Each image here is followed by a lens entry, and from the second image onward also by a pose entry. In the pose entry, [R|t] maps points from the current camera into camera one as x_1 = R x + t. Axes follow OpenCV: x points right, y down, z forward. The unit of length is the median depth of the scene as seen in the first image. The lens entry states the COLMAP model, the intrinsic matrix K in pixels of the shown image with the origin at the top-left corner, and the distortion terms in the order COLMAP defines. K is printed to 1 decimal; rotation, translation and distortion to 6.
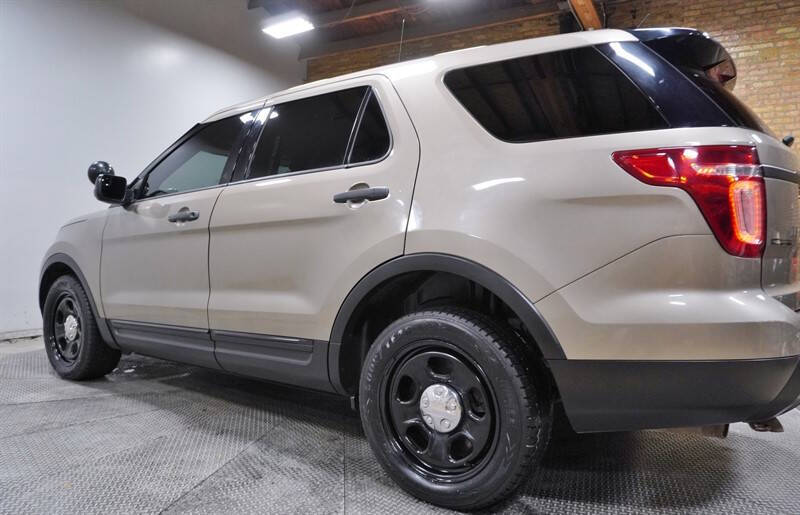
lens RADIAL K [[554.8, 0, 403.1], [0, 554.8, 251.7], [0, 0, 1]] dist [-0.038068, 0.022919]
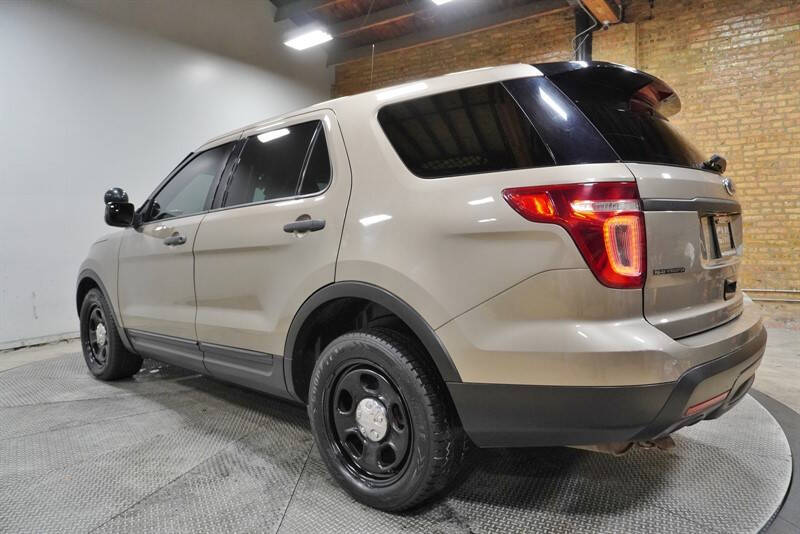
lens RADIAL K [[542.0, 0, 400.9], [0, 542.0, 263.0], [0, 0, 1]] dist [-0.037793, 0.027468]
pose [[0.993758, -0.019587, -0.109822, 0.216826], [0.024278, 0.998842, 0.041545, -0.064033], [0.108881, -0.043952, 0.993083, -0.047479]]
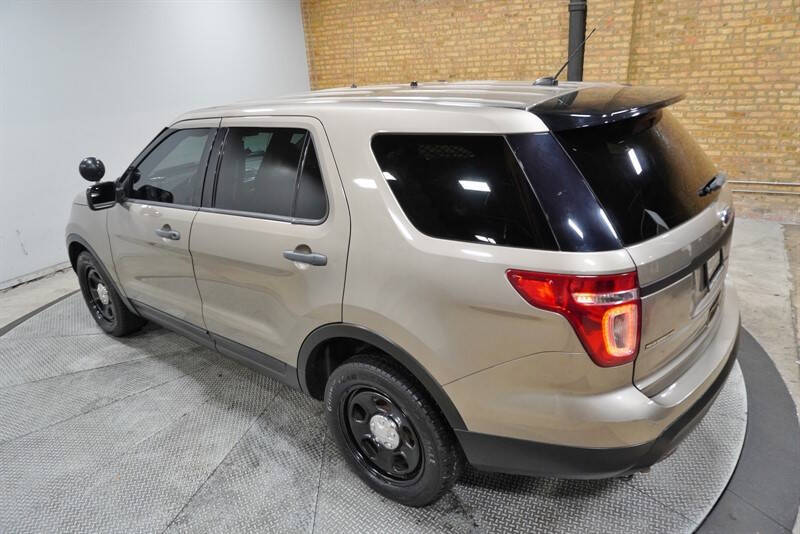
lens RADIAL K [[542.0, 0, 402.5], [0, 542.0, 267.6], [0, 0, 1]] dist [-0.037793, 0.027468]
pose [[0.995647, -0.041778, -0.083320, 0.193983], [0.067834, 0.937851, 0.340343, -0.410277], [0.063923, -0.344513, 0.936603, -0.006460]]
